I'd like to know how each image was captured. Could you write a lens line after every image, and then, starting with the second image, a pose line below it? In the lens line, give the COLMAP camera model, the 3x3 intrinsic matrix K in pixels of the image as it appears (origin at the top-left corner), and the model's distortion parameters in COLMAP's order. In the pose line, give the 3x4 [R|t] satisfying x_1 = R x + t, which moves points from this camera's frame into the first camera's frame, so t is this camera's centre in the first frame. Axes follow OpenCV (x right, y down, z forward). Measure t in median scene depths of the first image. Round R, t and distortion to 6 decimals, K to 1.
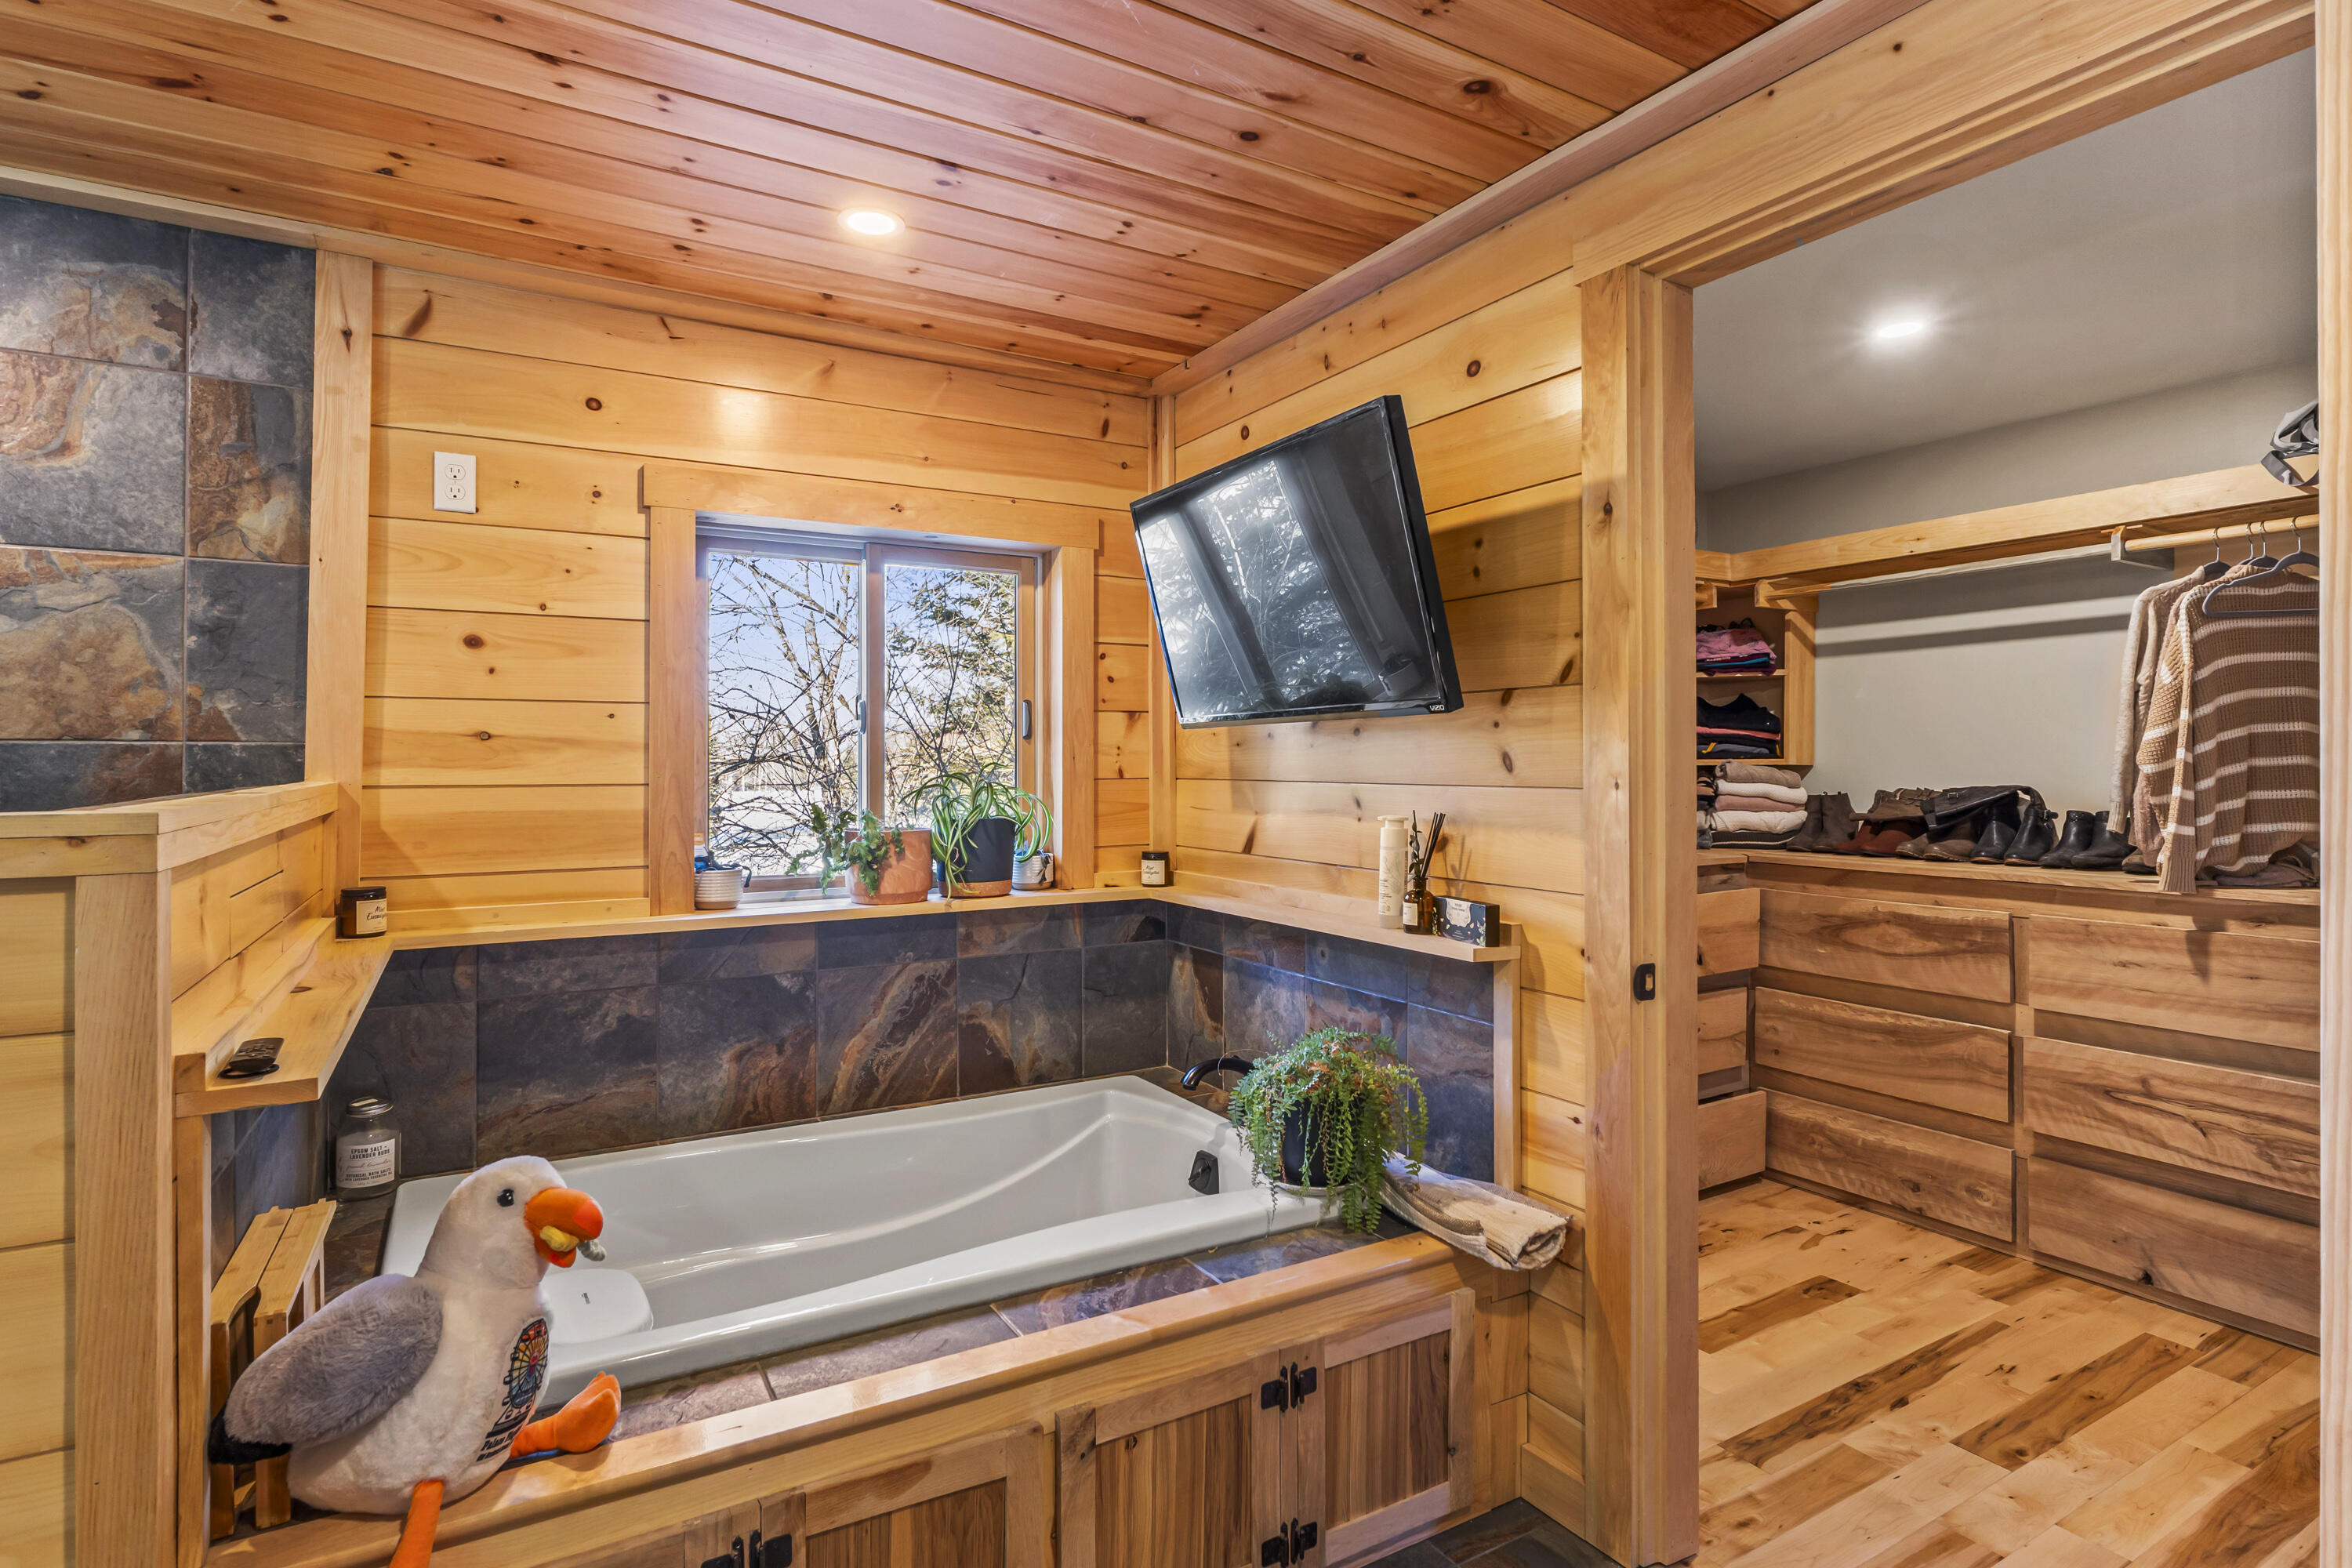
lens RADIAL K [[1211.1, 0, 1225.1], [0, 1211.1, 745.6], [0, 0, 1]] dist [0.000238, -0.002306]
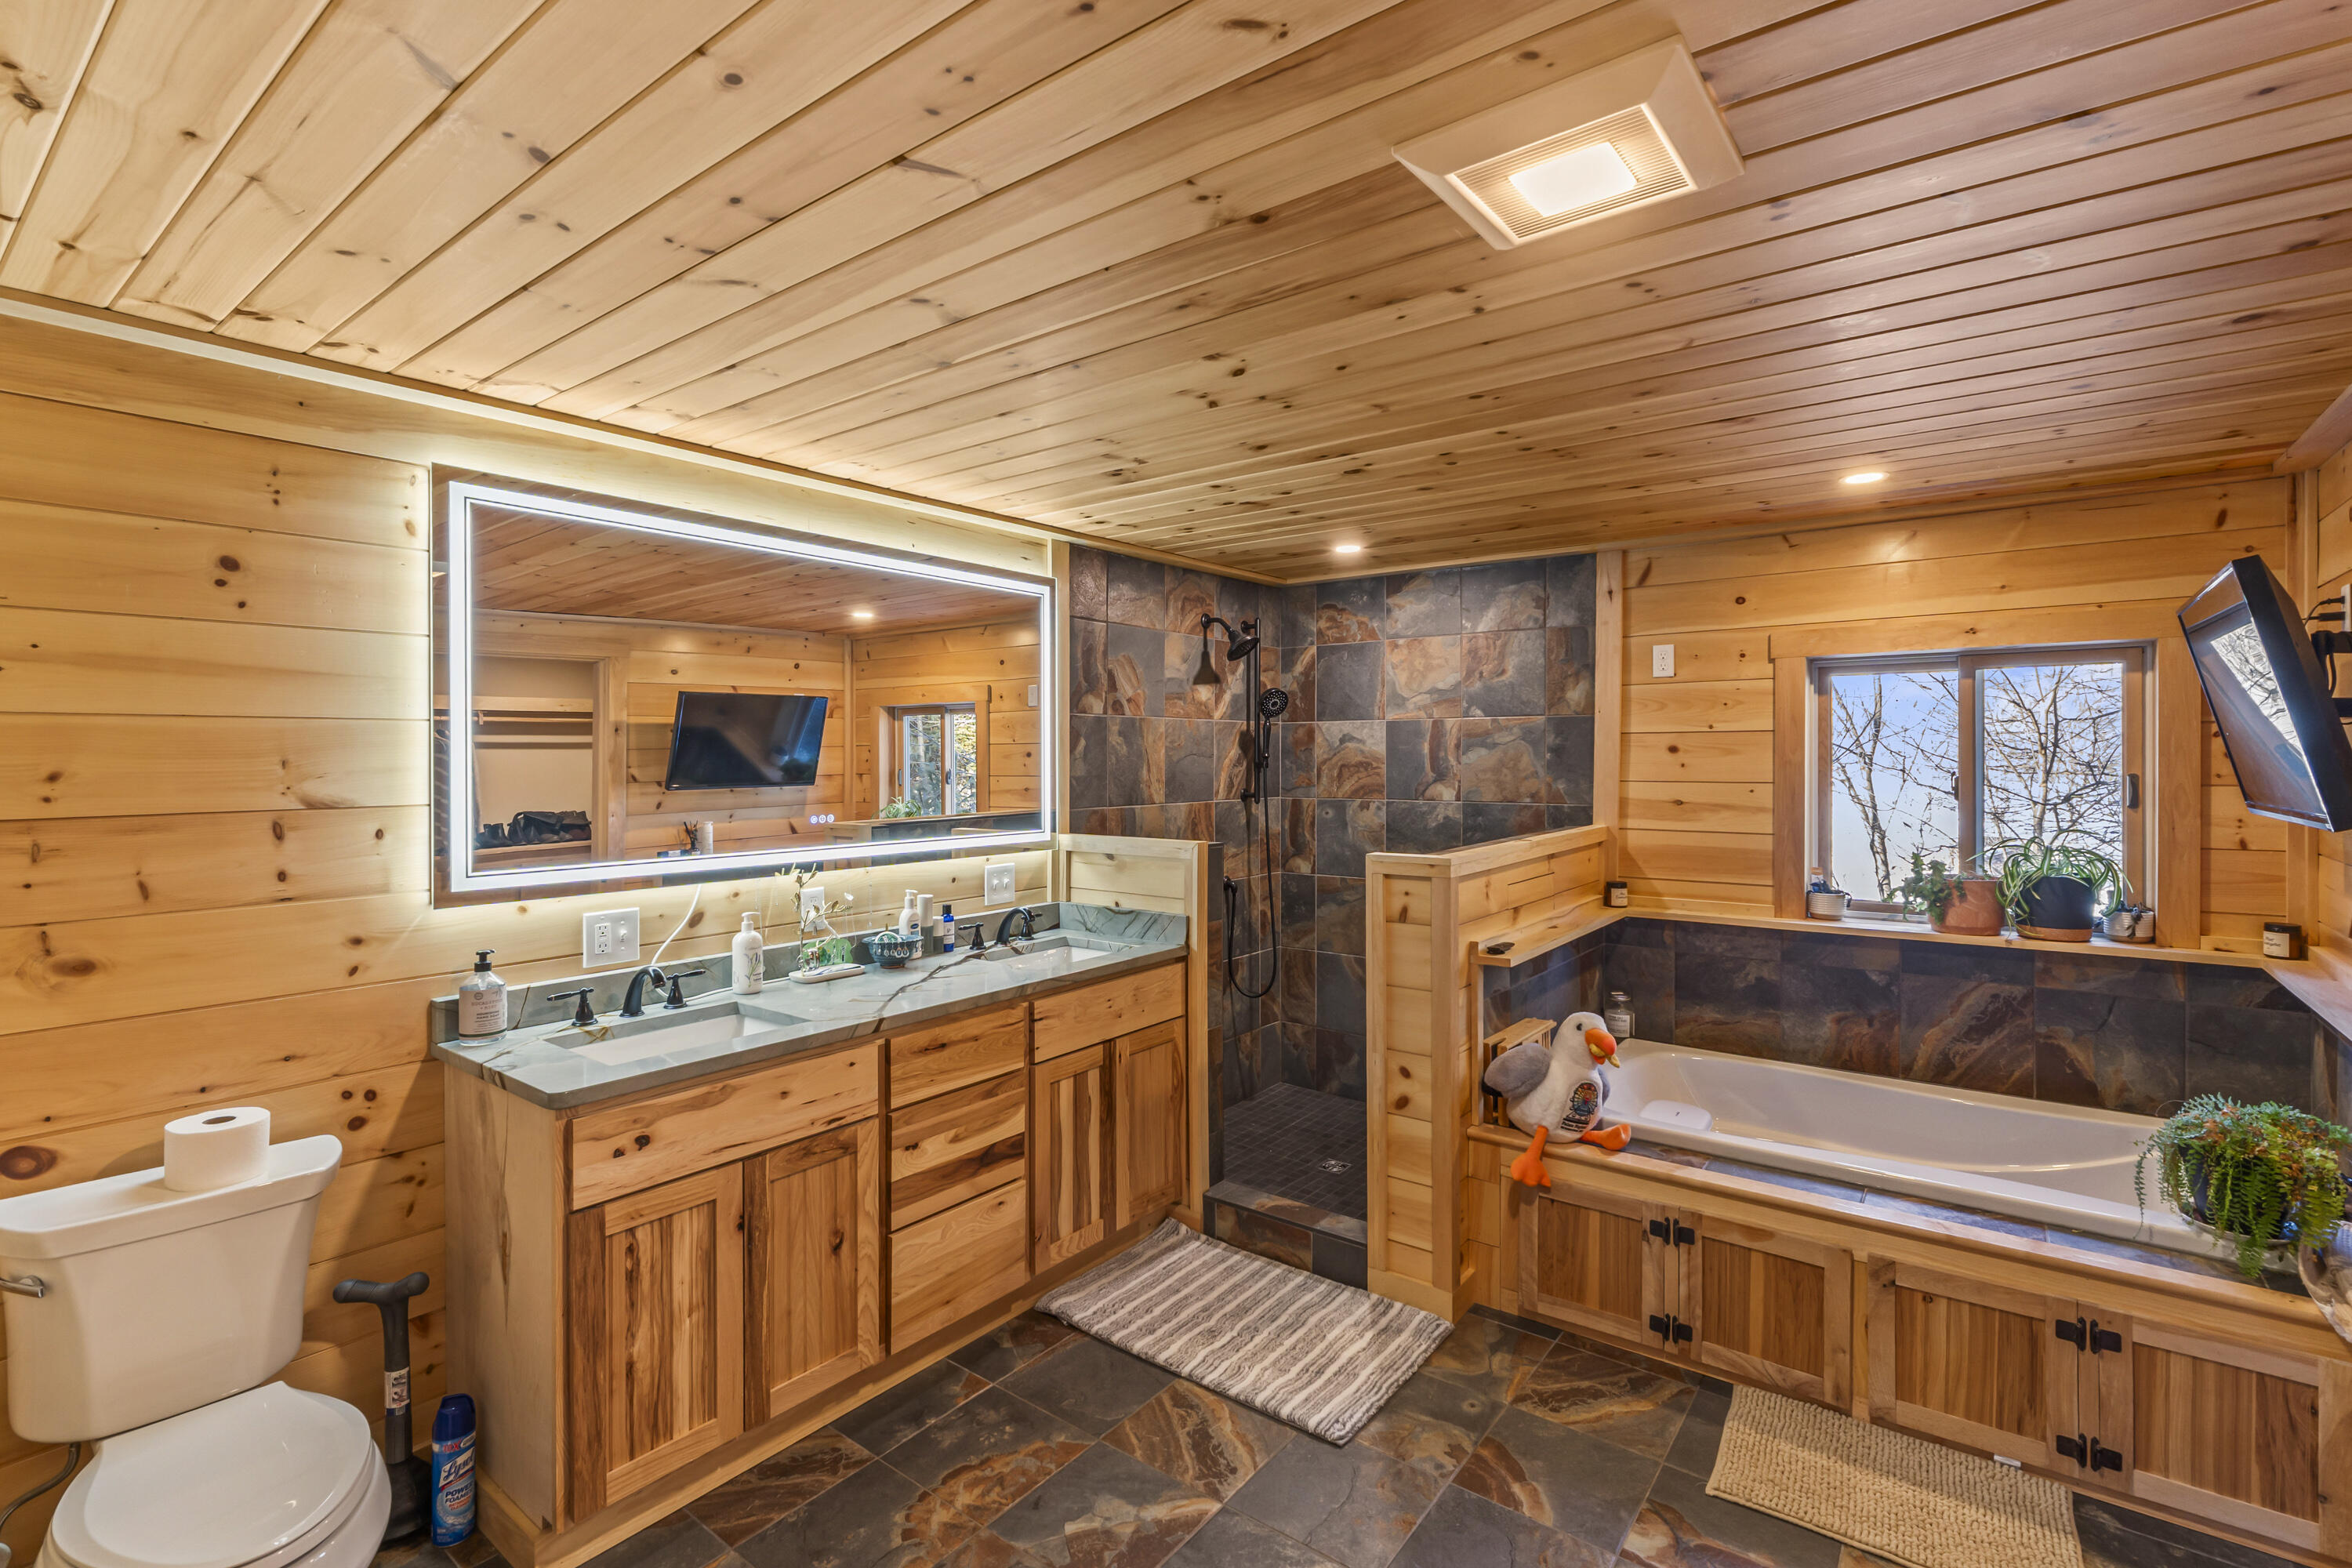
lens RADIAL K [[1052.6, 0, 1172.3], [0, 1052.6, 764.7], [0, 0, 1]] dist [-0.008211, 0.000968]
pose [[0.372441, 0.005166, -0.928042, 0.562412], [0.010756, 0.999893, 0.009883, -0.090500], [0.927994, -0.013663, 0.372345, -0.268735]]
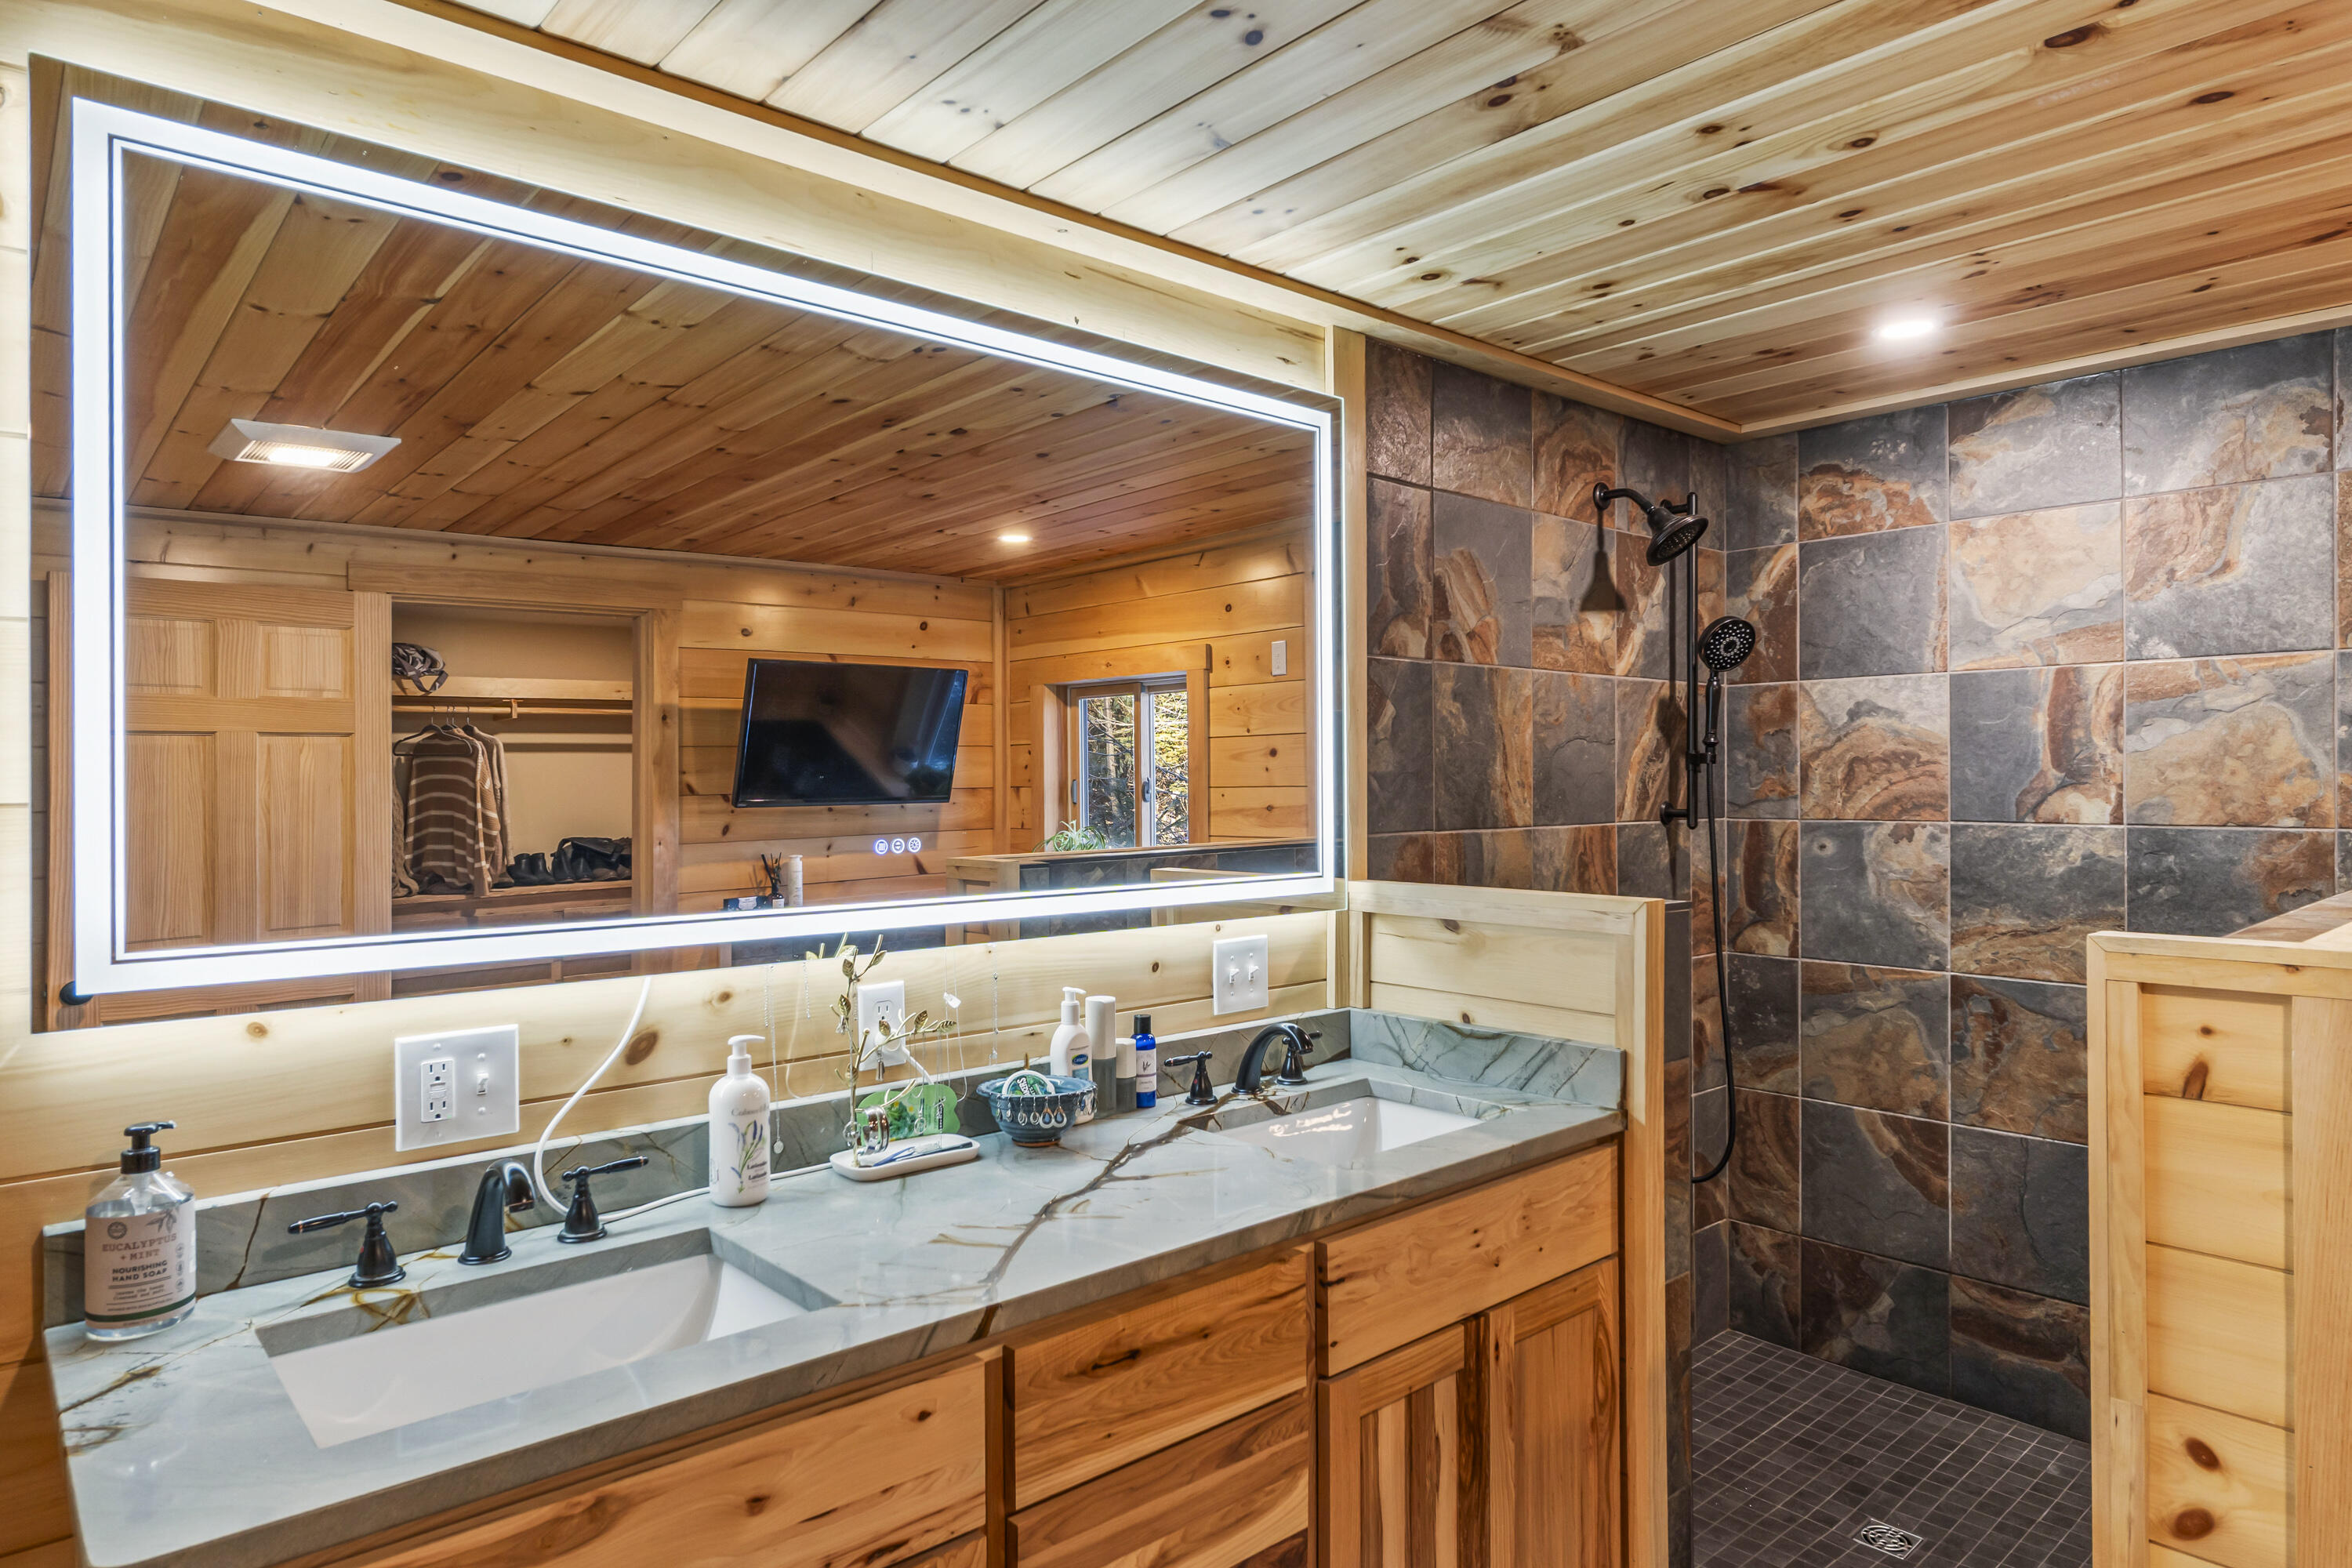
lens RADIAL K [[1383.2, 0, 1135.8], [0, 1383.2, 785.0], [0, 0, 1]] dist [0.001252, -0.003445]
pose [[0.163170, 0.002610, -0.986594, 0.129203], [0.015809, 0.999861, 0.005260, -0.059764], [0.986471, -0.016455, 0.163106, -0.192234]]
